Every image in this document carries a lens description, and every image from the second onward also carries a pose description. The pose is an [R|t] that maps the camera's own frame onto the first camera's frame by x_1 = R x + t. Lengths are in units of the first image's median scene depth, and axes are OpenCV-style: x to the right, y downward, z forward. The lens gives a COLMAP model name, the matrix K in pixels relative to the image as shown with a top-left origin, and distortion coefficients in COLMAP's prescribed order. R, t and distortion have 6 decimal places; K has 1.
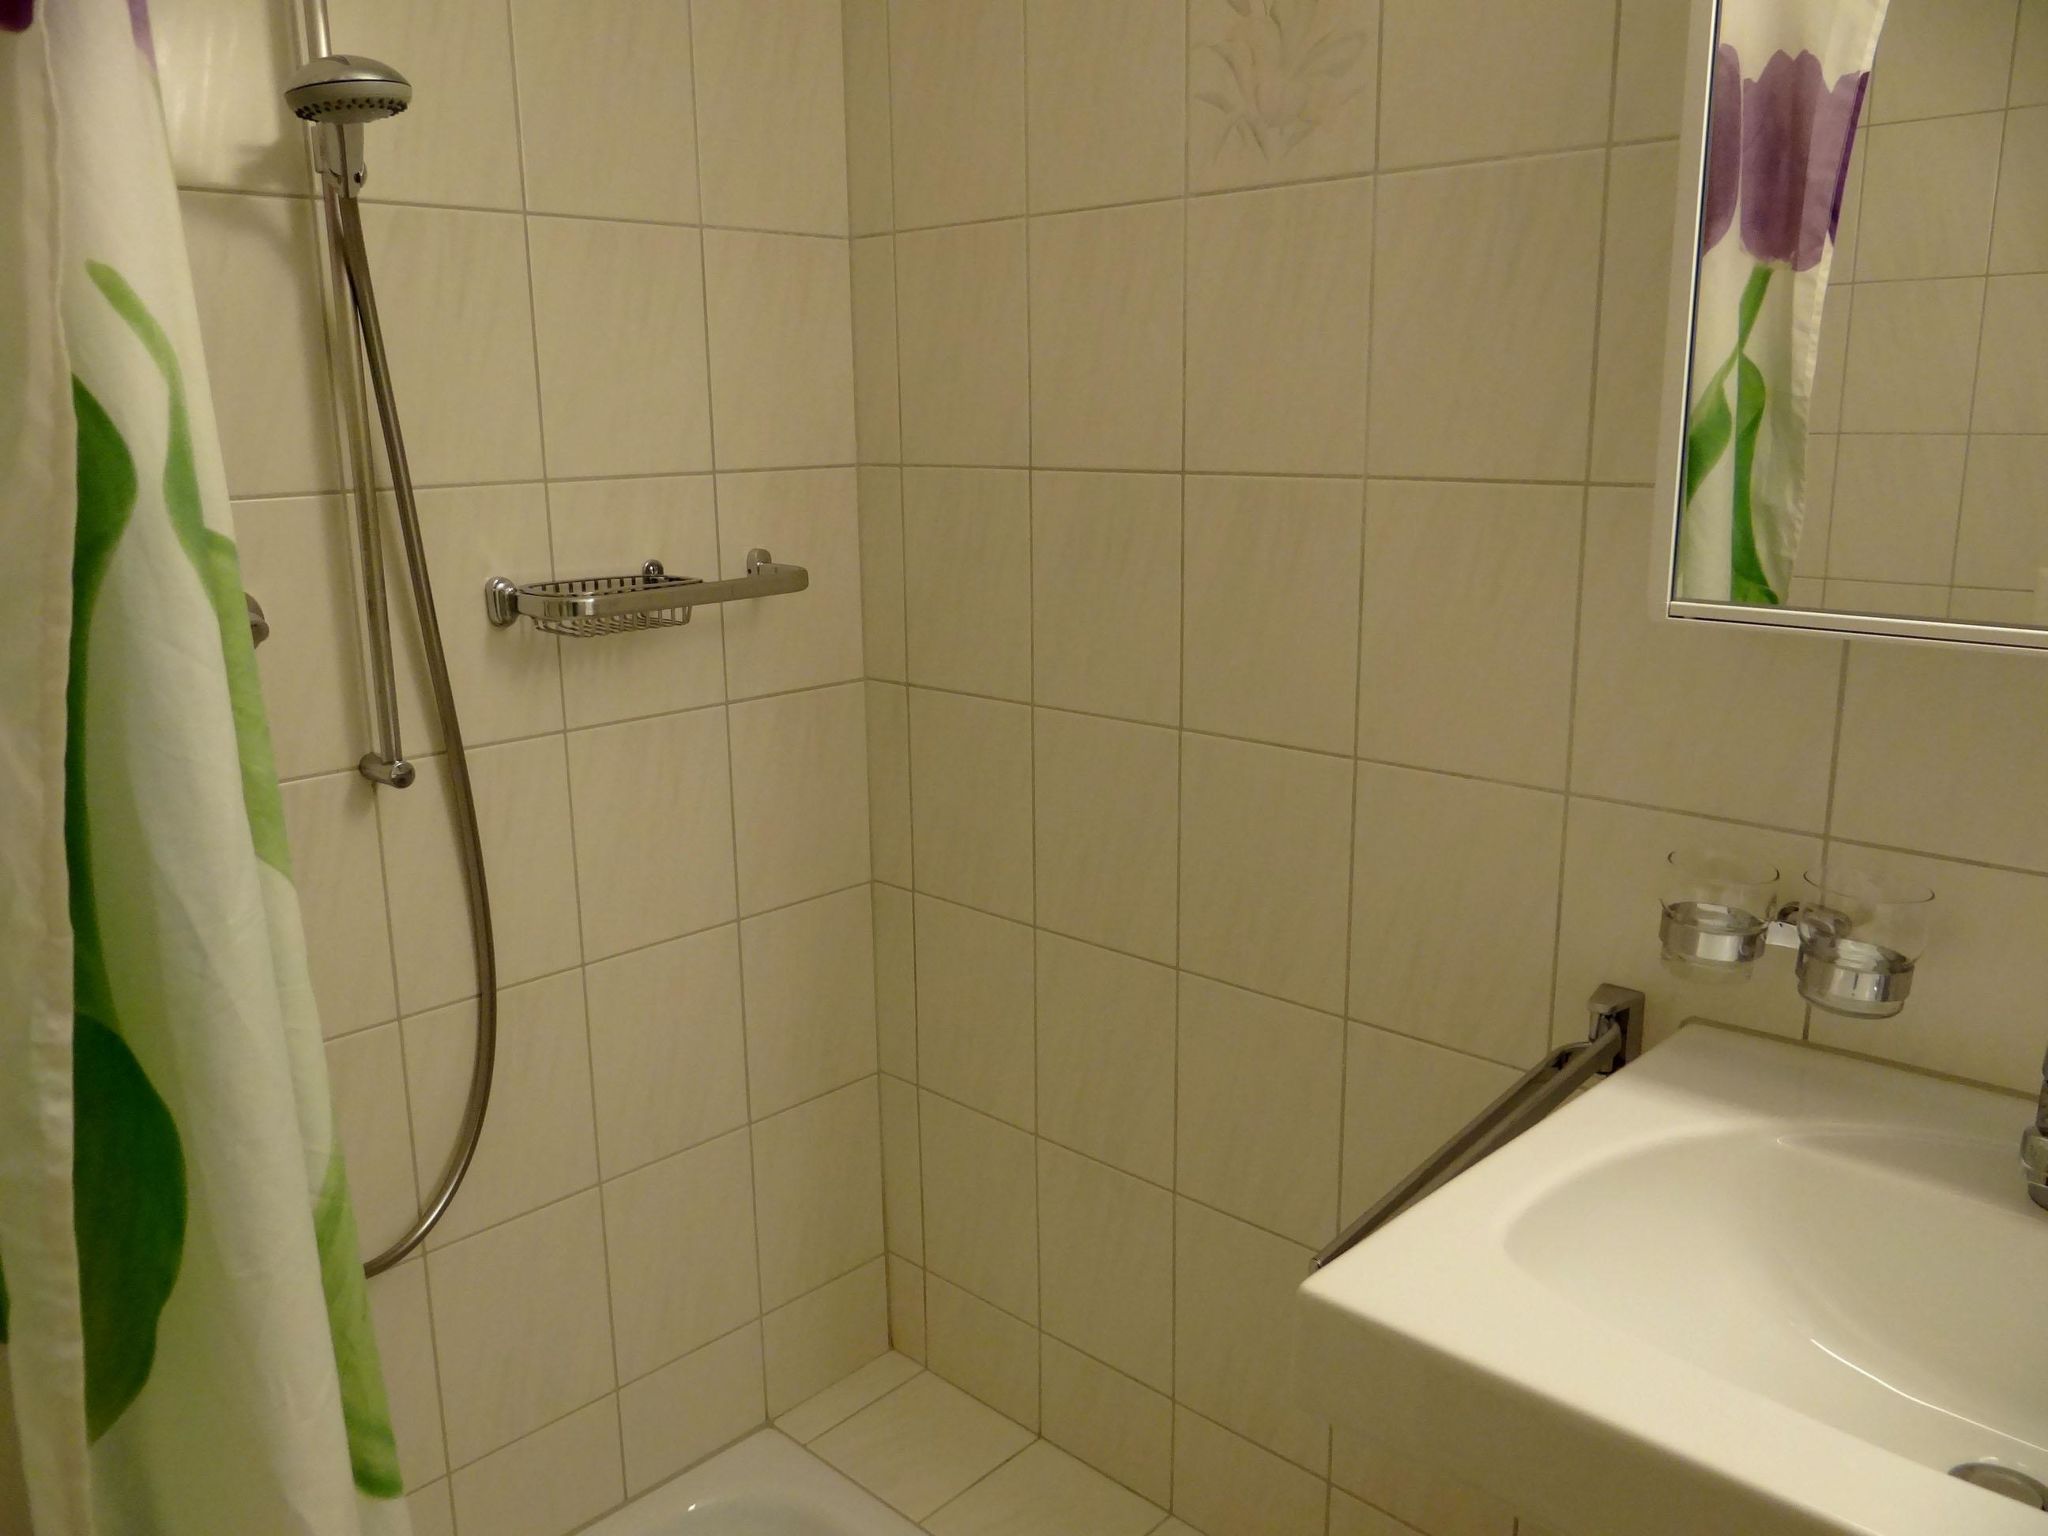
lens RADIAL K [[1598.0, 0, 1009.0], [0, 1598.0, 804.0], [0, 0, 1]] dist [-0.045078, 0.018523]
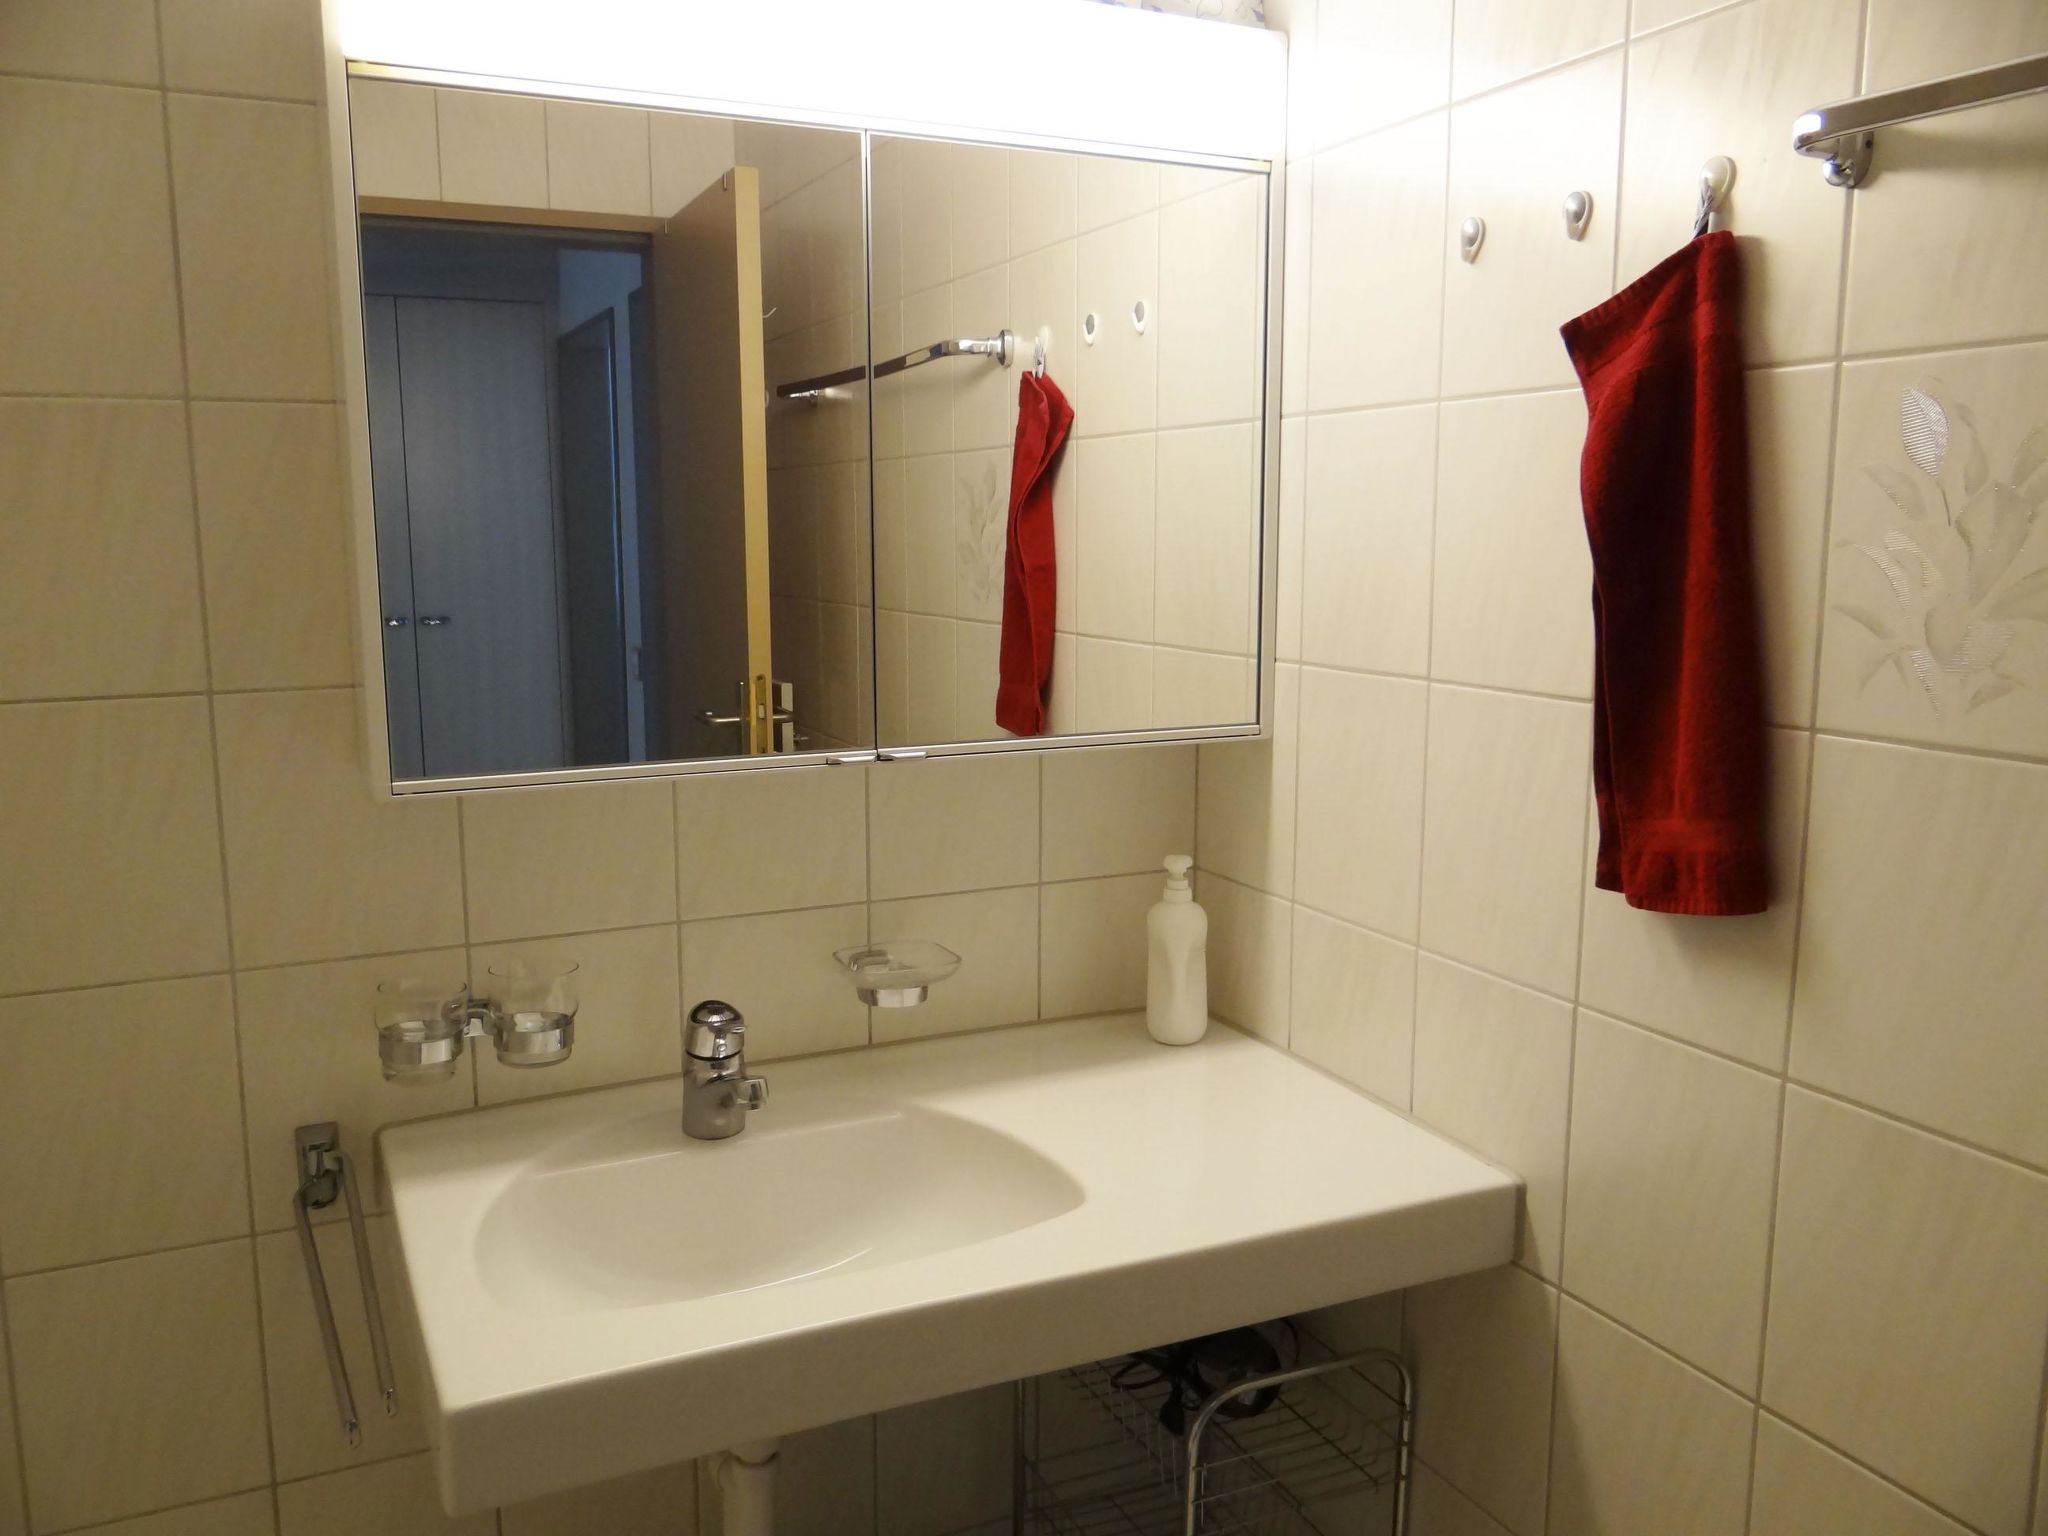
lens RADIAL K [[1598.0, 0, 1009.0], [0, 1598.0, 804.0], [0, 0, 1]] dist [-0.045078, 0.018523]
pose [[0.340730, -0.150463, 0.928043, -0.517295], [0.228437, 0.970779, 0.073521, -0.085854], [-0.911987, 0.186949, 0.365145, 0.108466]]
